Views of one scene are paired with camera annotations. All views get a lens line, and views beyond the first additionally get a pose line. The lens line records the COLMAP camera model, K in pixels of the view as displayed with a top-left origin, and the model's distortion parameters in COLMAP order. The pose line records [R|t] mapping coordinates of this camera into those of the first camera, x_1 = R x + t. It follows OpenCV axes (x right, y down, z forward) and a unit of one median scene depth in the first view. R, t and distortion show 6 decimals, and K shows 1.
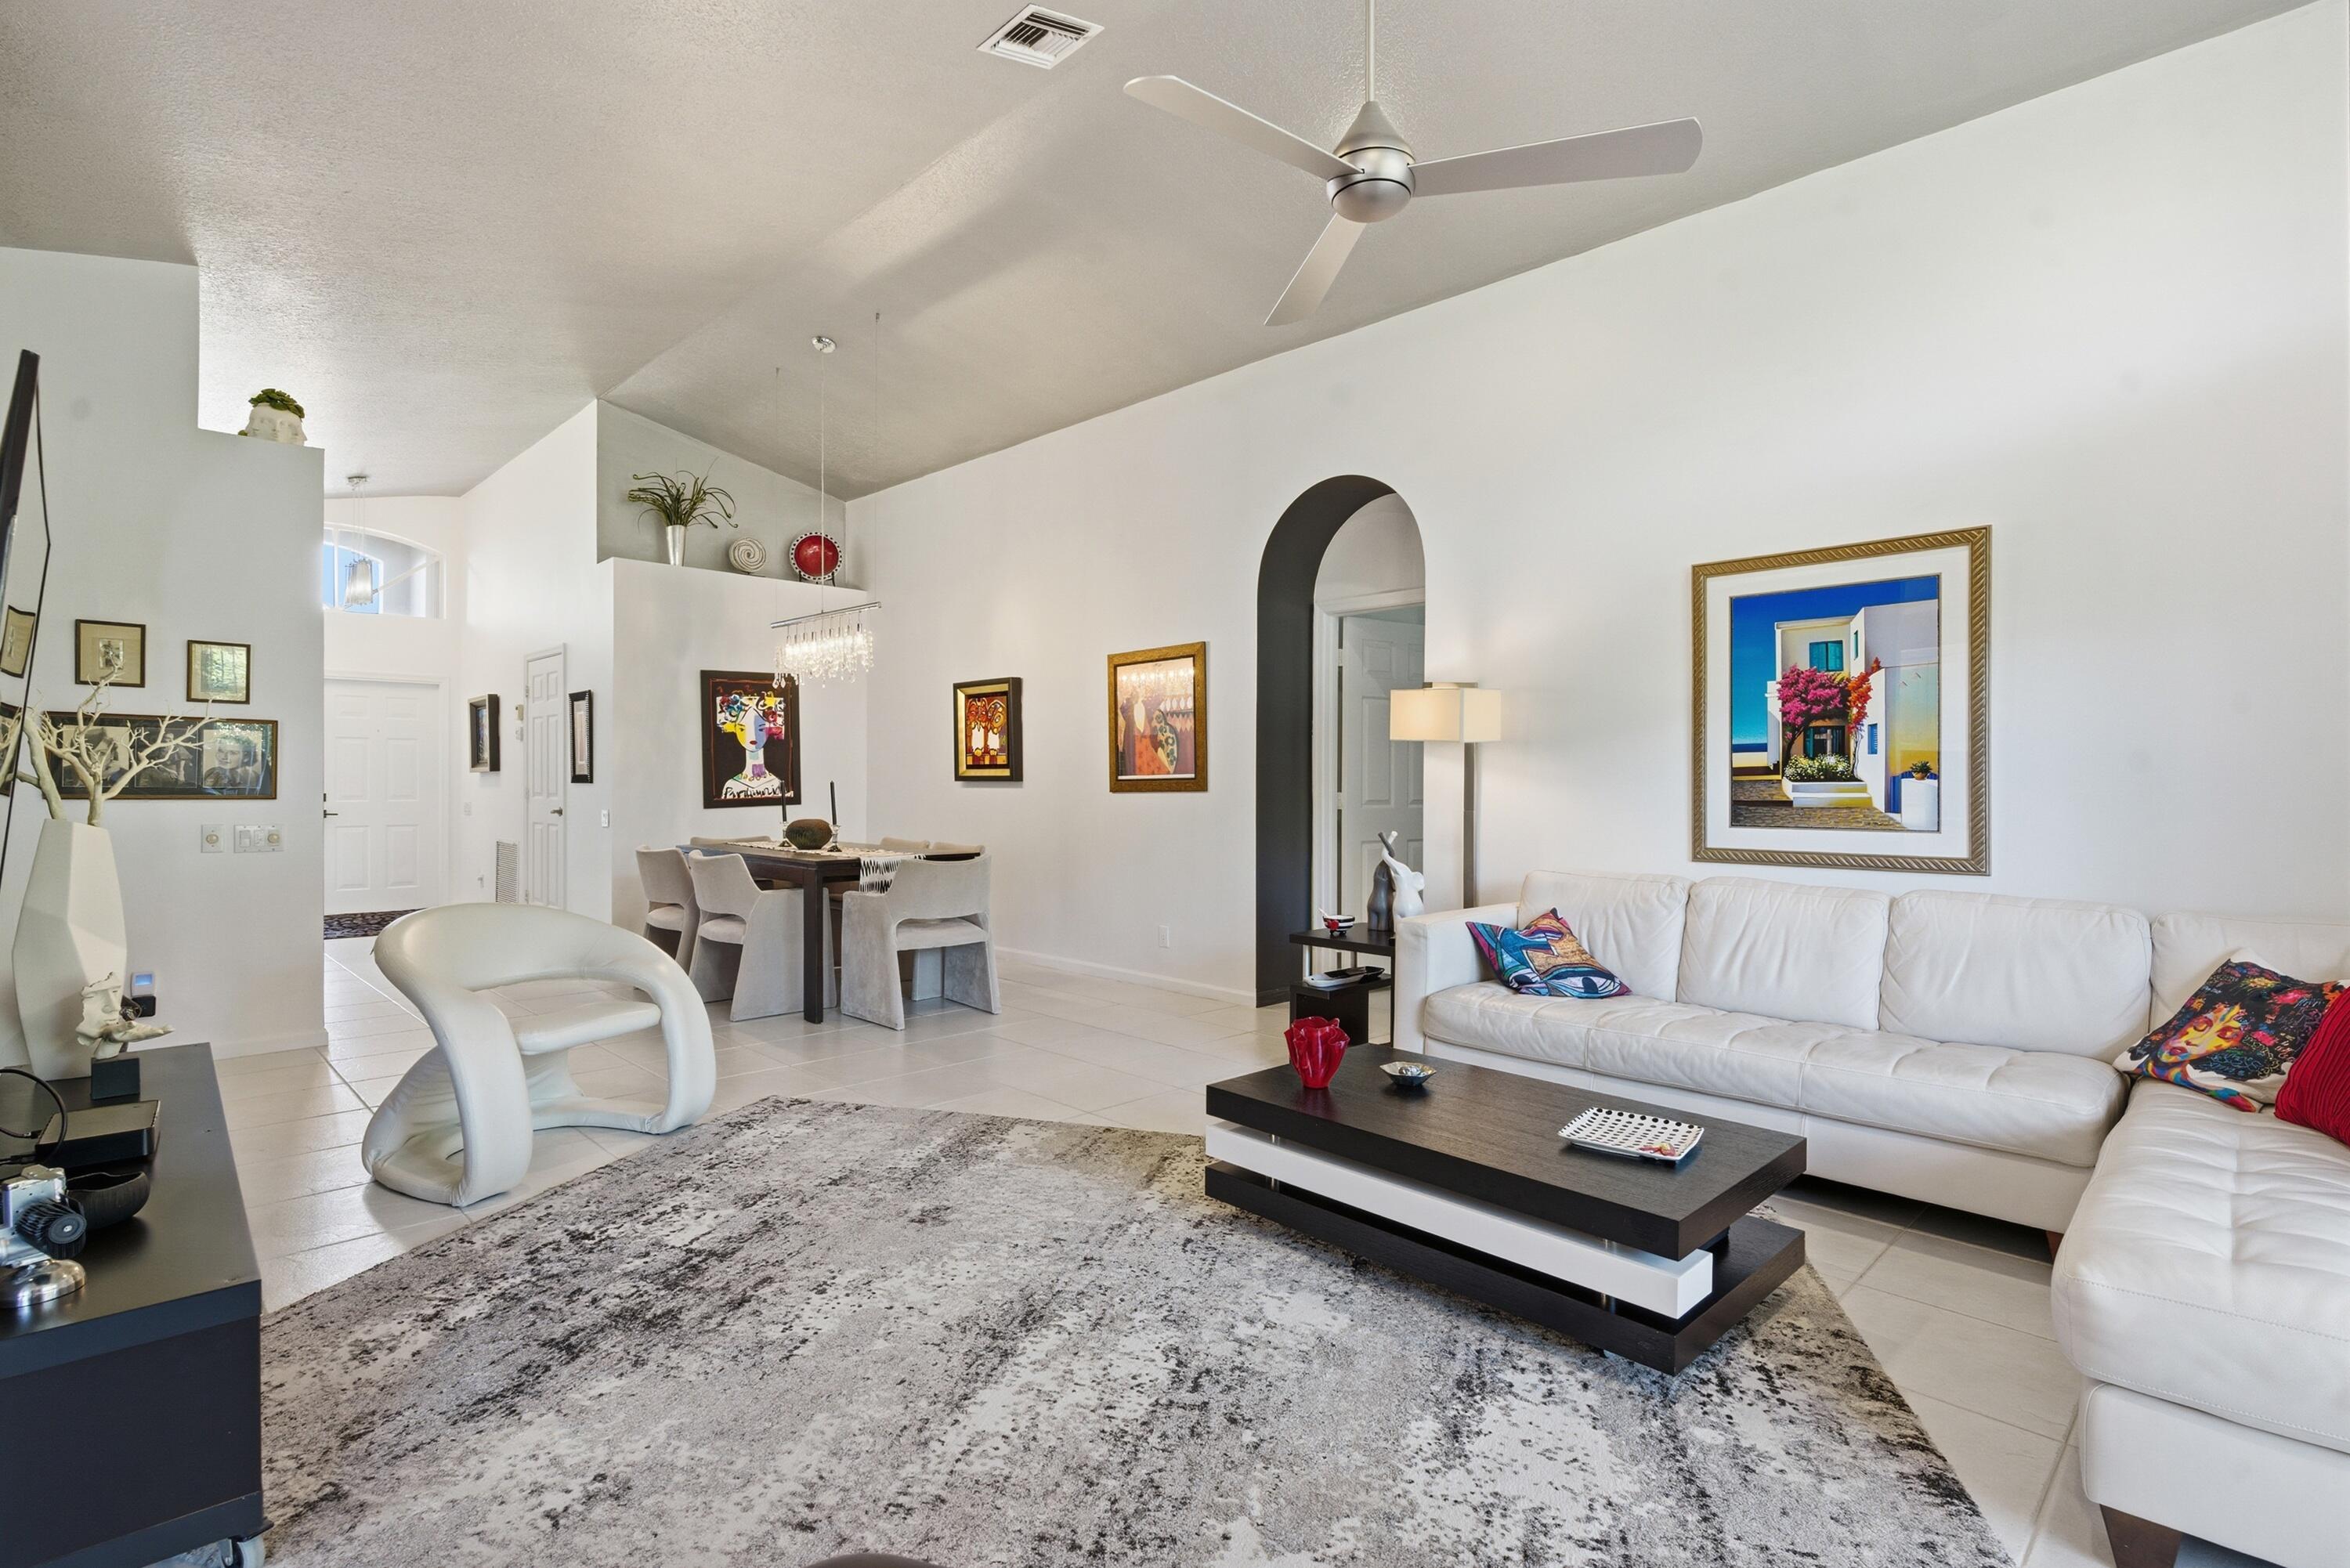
lens RADIAL K [[1147.6, 0, 1161.5], [0, 1147.6, 779.9], [0, 0, 1]] dist [0.000621, -0.003042]
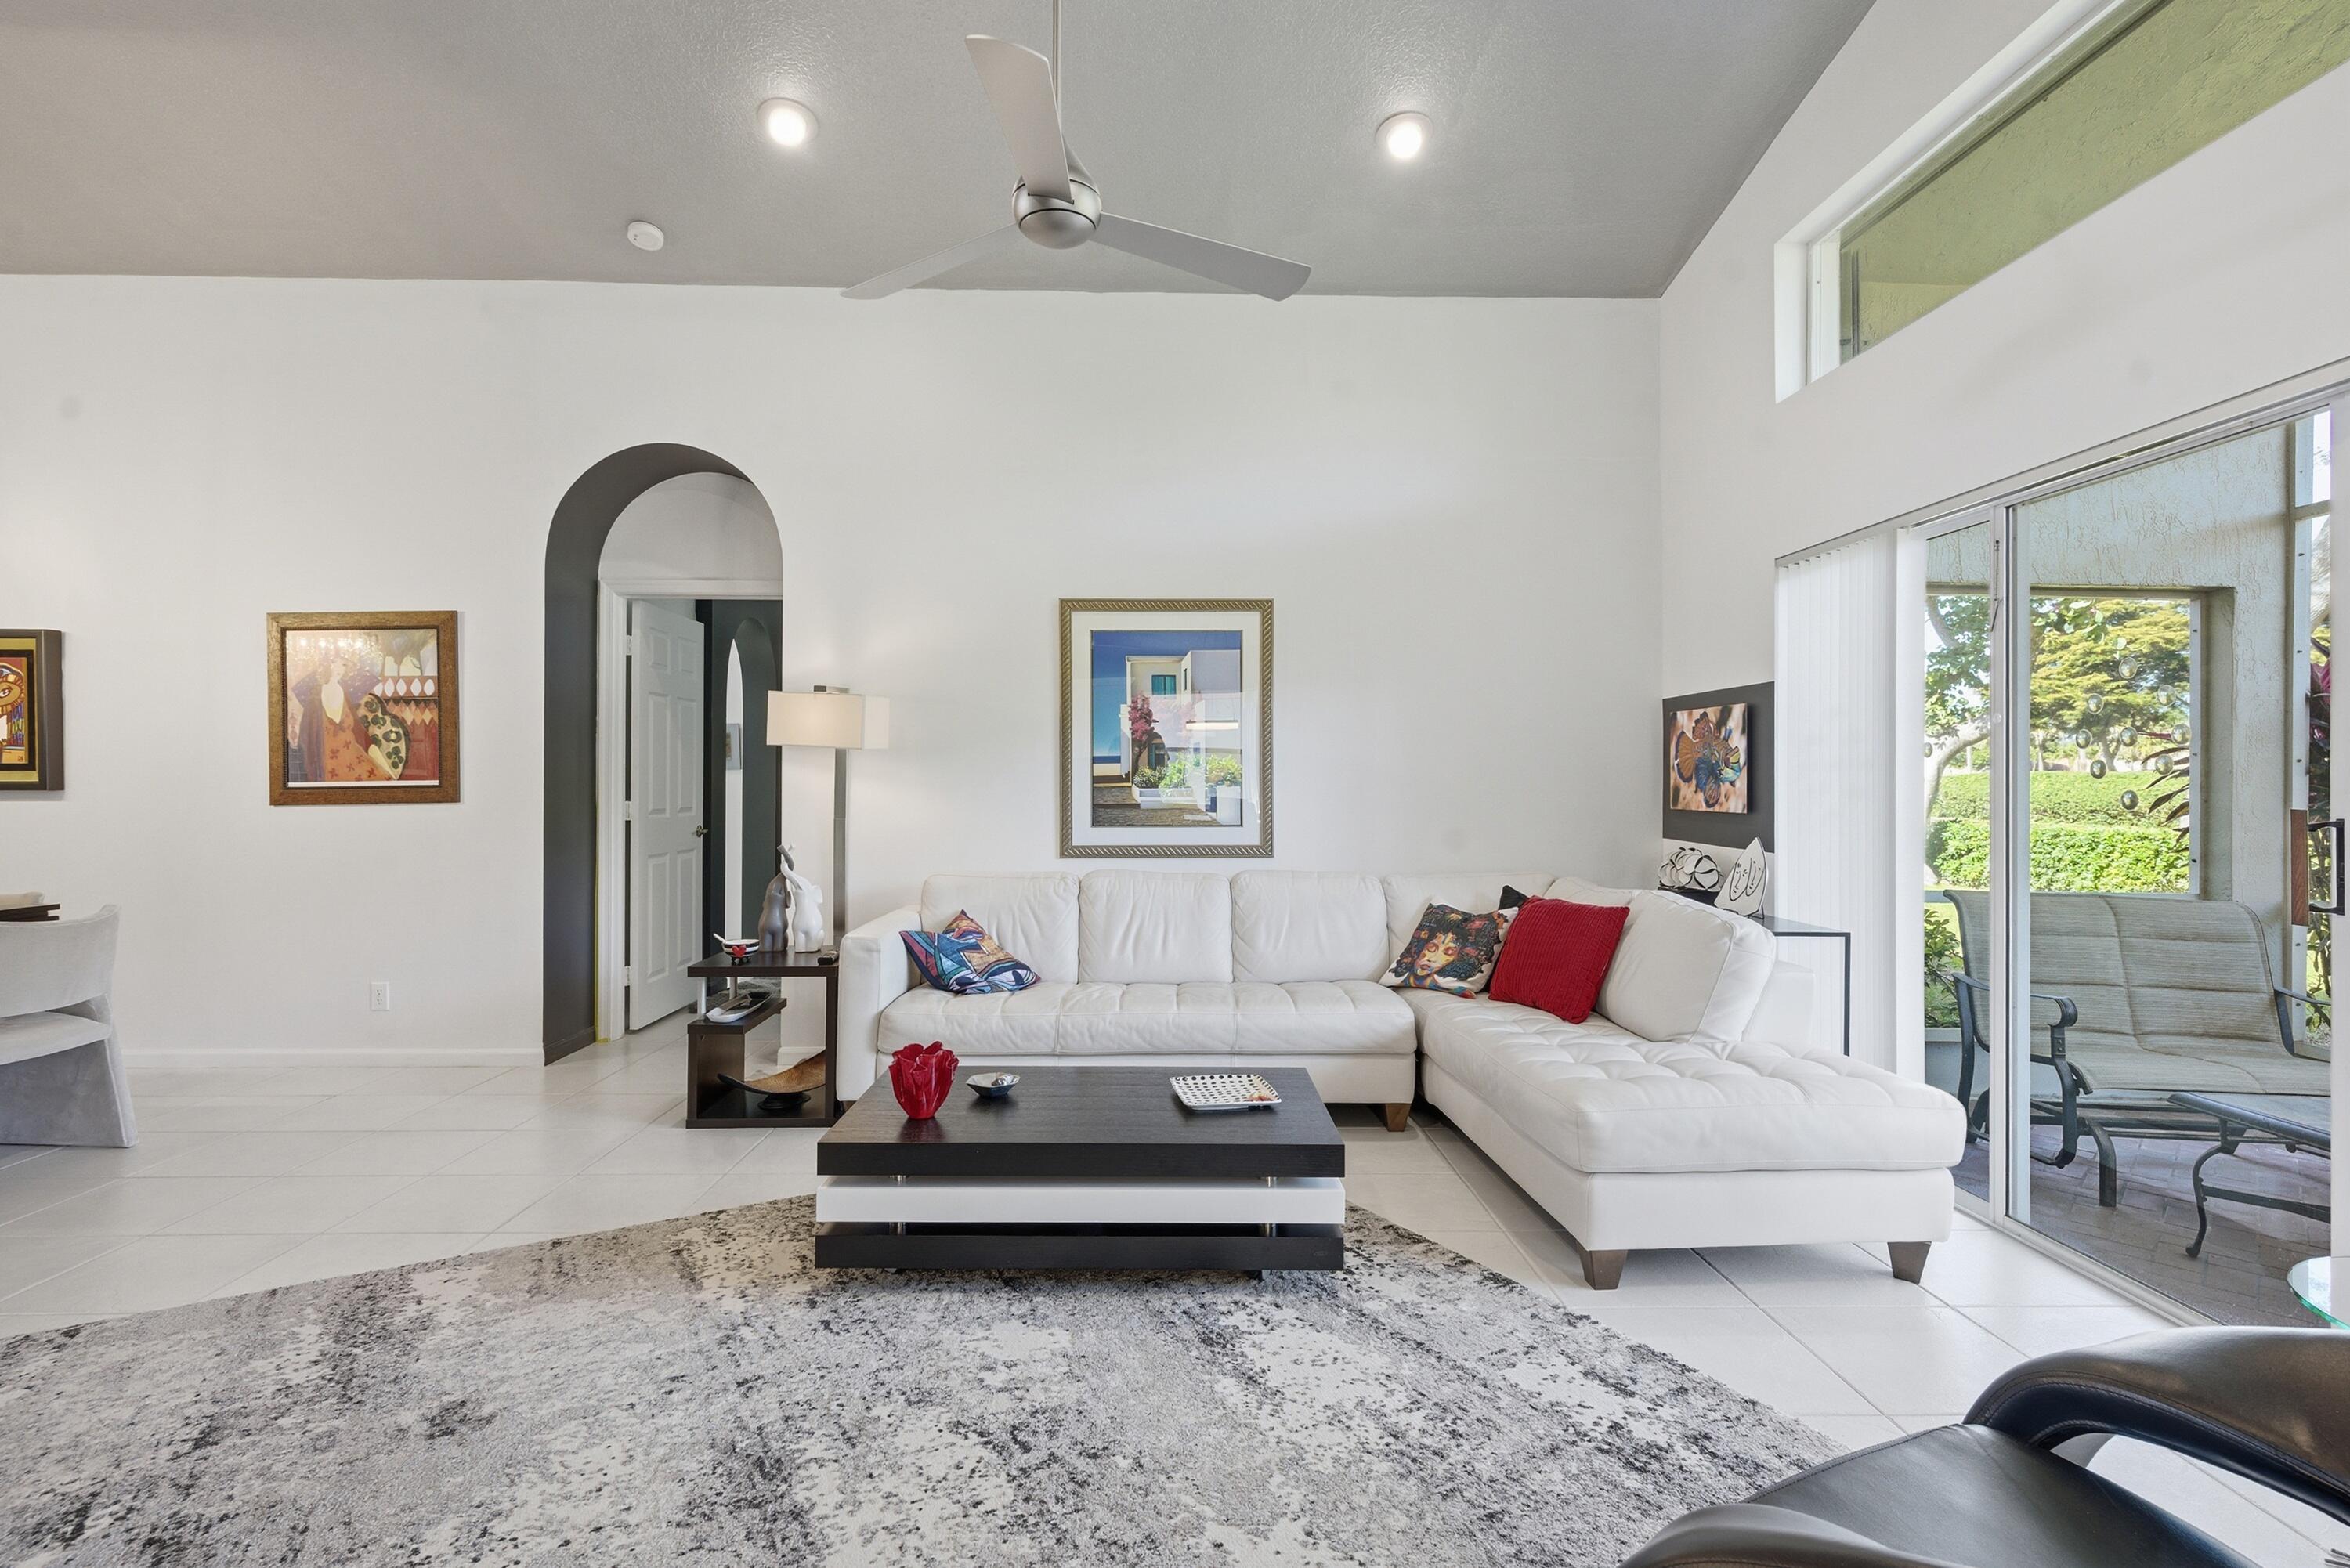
lens RADIAL K [[1147.6, 0, 1191.2], [0, 1147.6, 772.8], [0, 0, 1]] dist [0.000621, -0.003042]
pose [[0.673036, 0.001699, 0.739608, -0.336126], [0.000145, 0.999997, -0.002429, -0.012961], [-0.739609, 0.001742, 0.673034, 0.153311]]
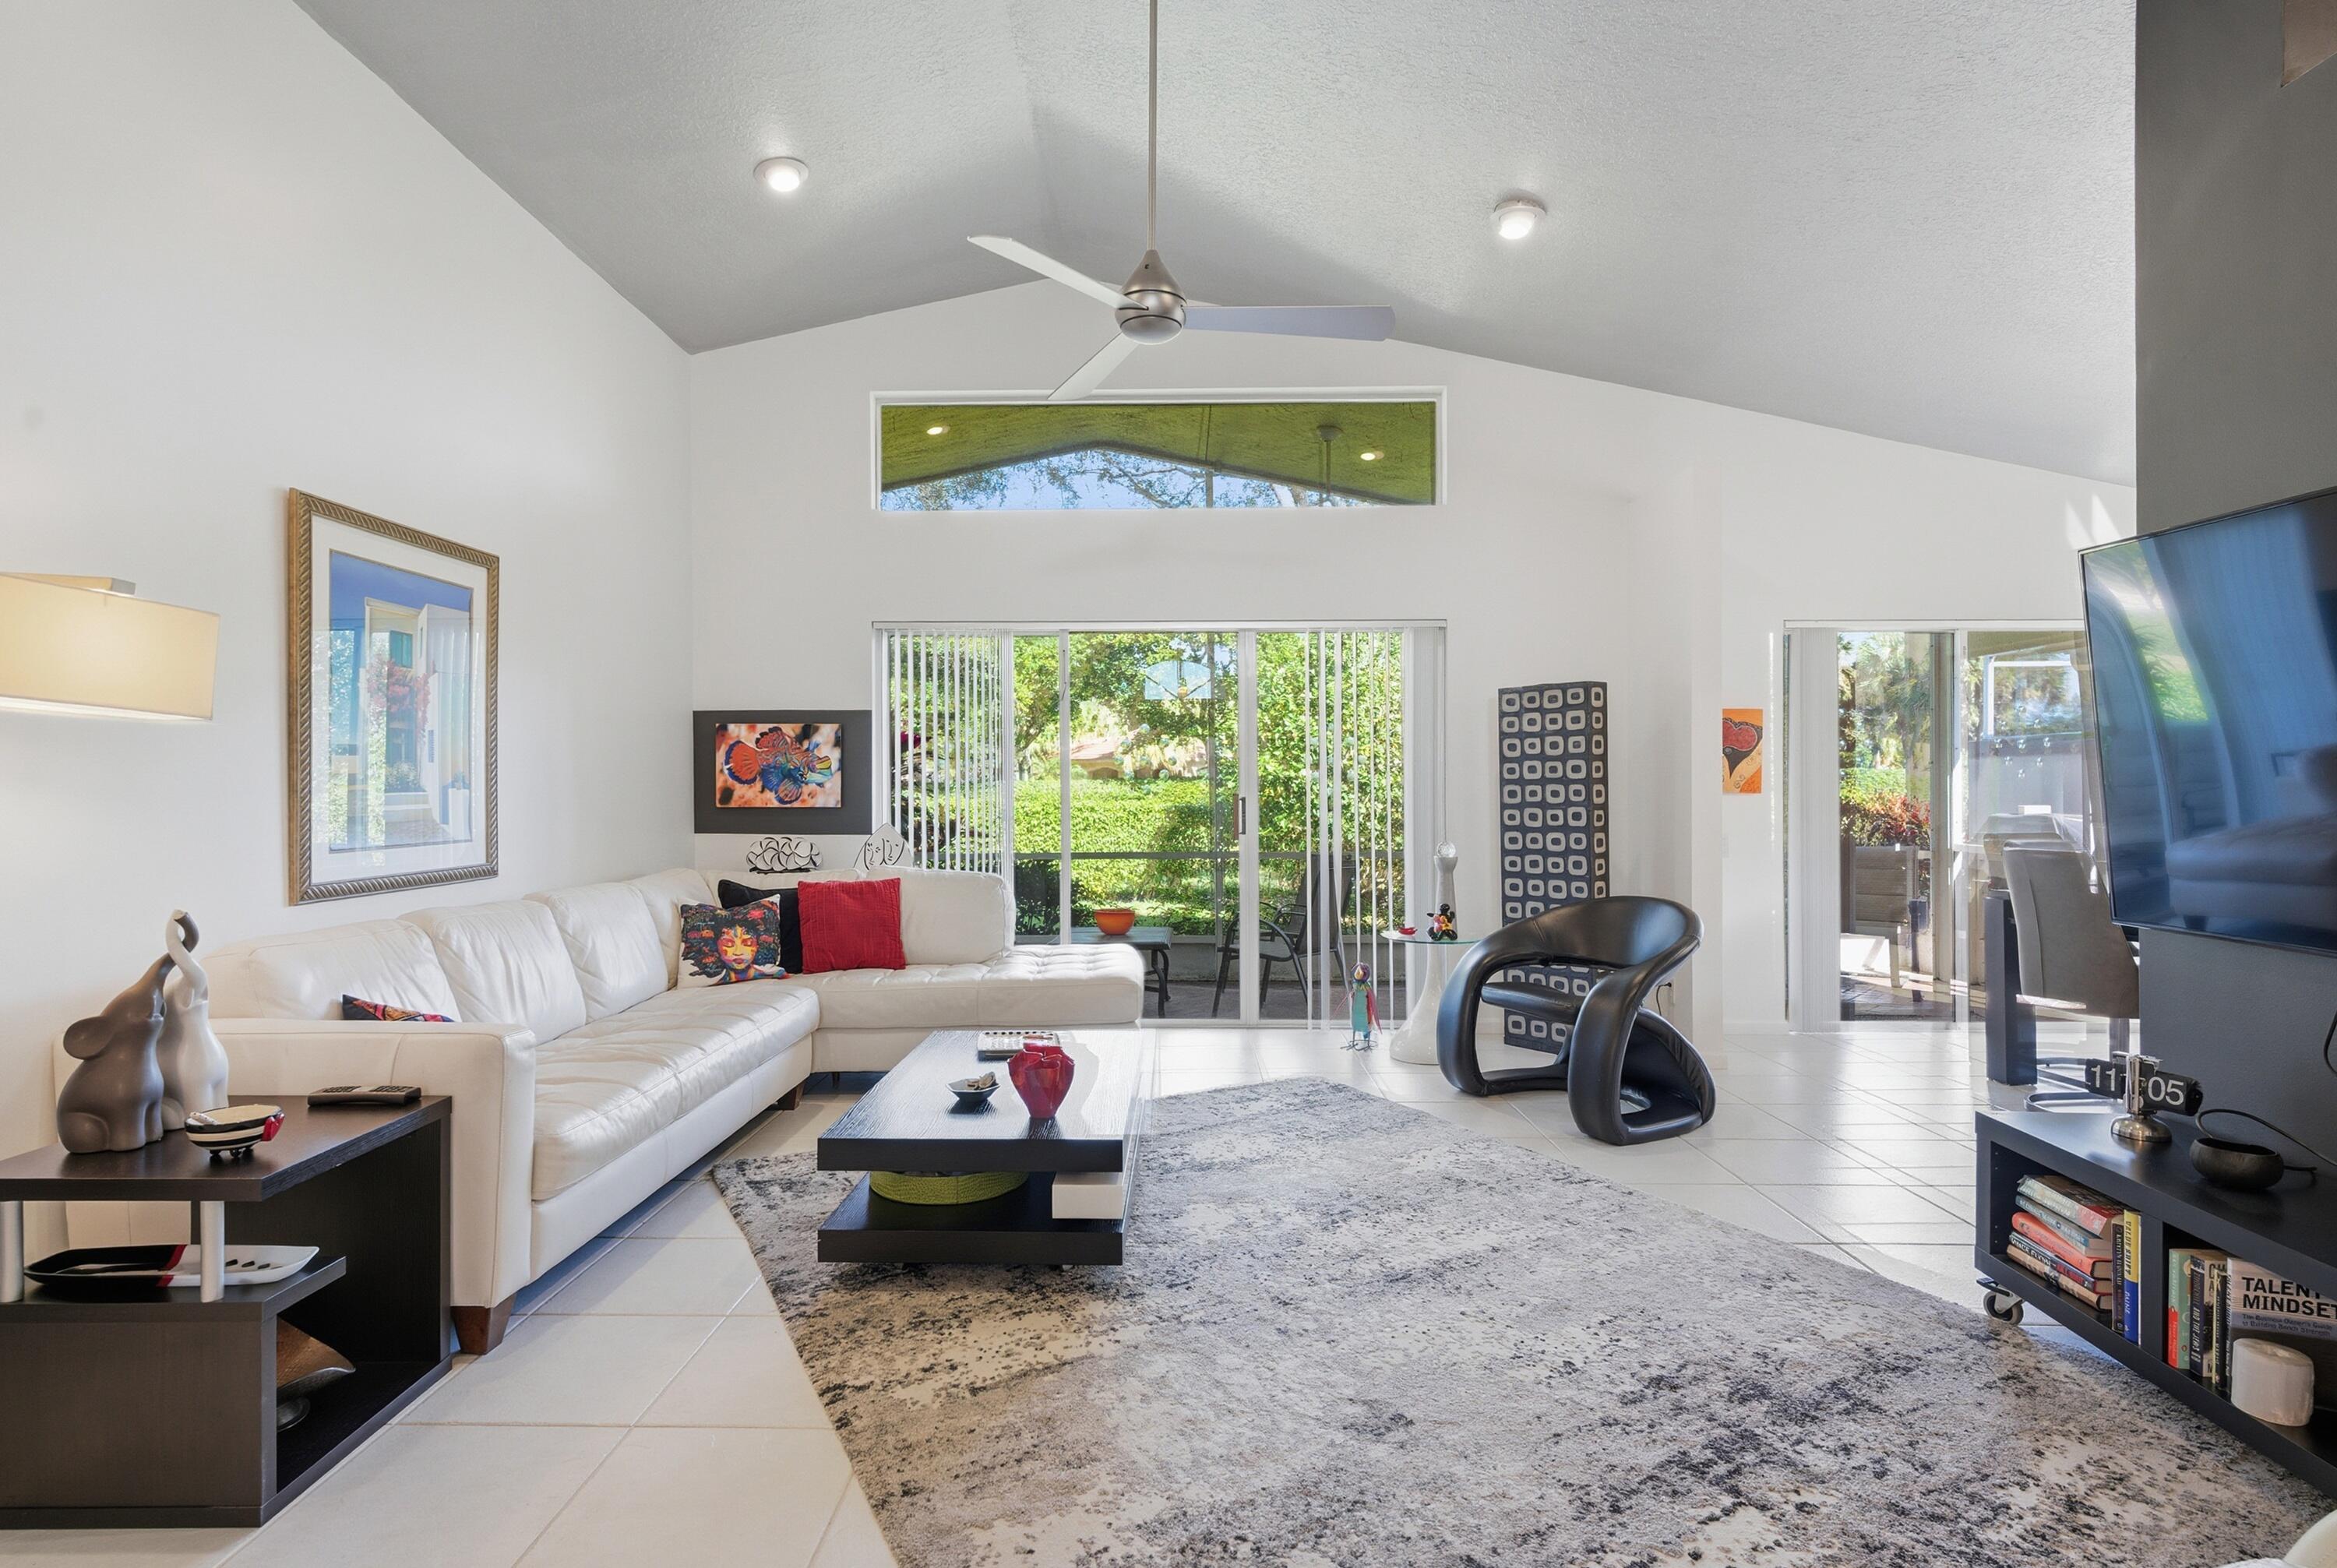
lens RADIAL K [[1141.3, 0, 1148.0], [0, 1141.3, 801.2], [0, 0, 1]] dist [0.000621, -0.003042]
pose [[-0.703869, -0.013848, 0.710195, -0.477587], [-0.005037, 0.999882, 0.014505, -0.007406], [-0.710312, 0.006632, -0.703856, 1.282264]]
